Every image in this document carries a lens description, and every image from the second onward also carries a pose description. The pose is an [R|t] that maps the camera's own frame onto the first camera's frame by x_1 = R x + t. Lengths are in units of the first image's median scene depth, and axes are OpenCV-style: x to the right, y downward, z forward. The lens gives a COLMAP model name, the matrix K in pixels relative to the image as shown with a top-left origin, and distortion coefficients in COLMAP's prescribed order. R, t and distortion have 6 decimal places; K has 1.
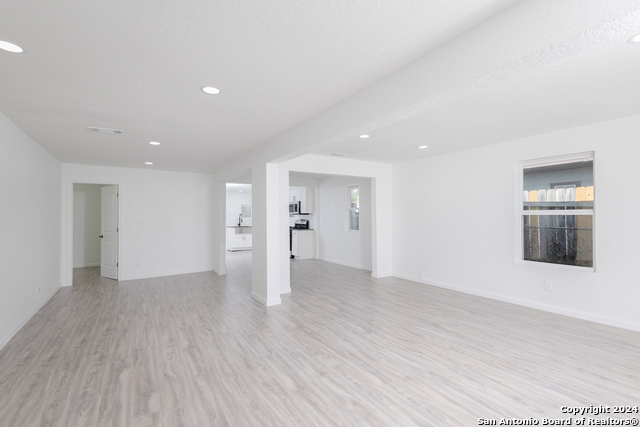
lens RADIAL K [[292.8, 0, 318.2], [0, 292.8, 214.2], [0, 0, 1]] dist [0.018385, -0.007181]
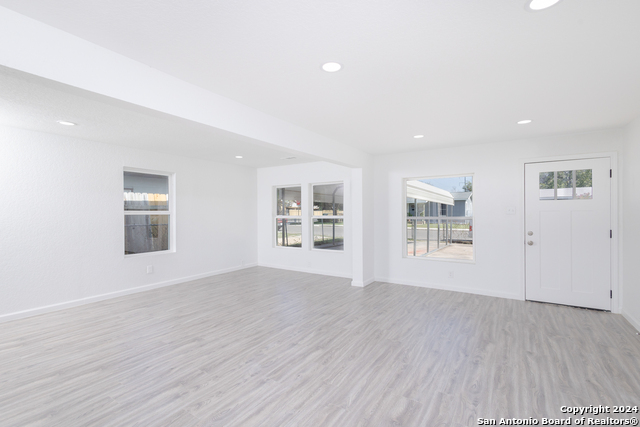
lens RADIAL K [[292.8, 0, 318.2], [0, 292.8, 214.2], [0, 0, 1]] dist [0.018385, -0.007181]
pose [[-0.414485, -0.000006, 0.910056, -0.959622], [-0.000680, 1.000000, -0.000303, -0.000448], [-0.910056, -0.000745, -0.414485, 1.189381]]
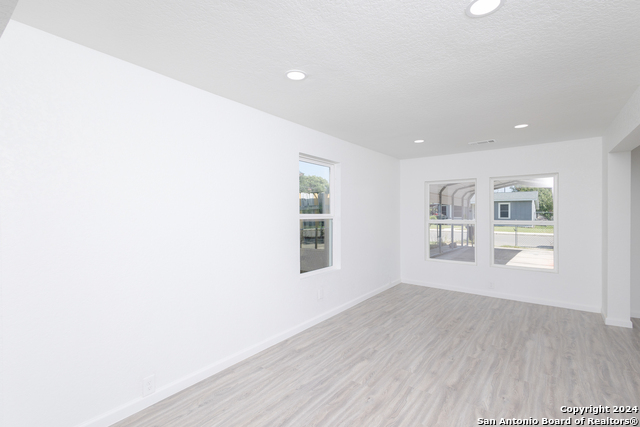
lens RADIAL K [[299.3, 0, 317.7], [0, 299.3, 212.1], [0, 0, 1]] dist [0.002822, 0.000390]
pose [[-0.348990, 0.002538, 0.937123, -0.157703], [-0.007214, 0.999959, -0.005395, -0.020724], [-0.937099, -0.008643, -0.348958, 1.849778]]
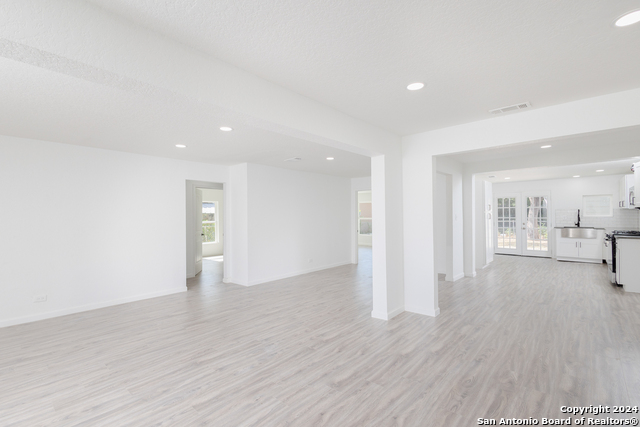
lens RADIAL K [[290.6, 0, 321.9], [0, 290.6, 215.5], [0, 0, 1]] dist [0.020903, -0.008279]
pose [[0.284426, 0.000391, -0.958698, 0.951804], [0.018002, 0.999821, 0.005748, -0.010513], [0.958529, -0.018893, 0.284368, 0.889973]]
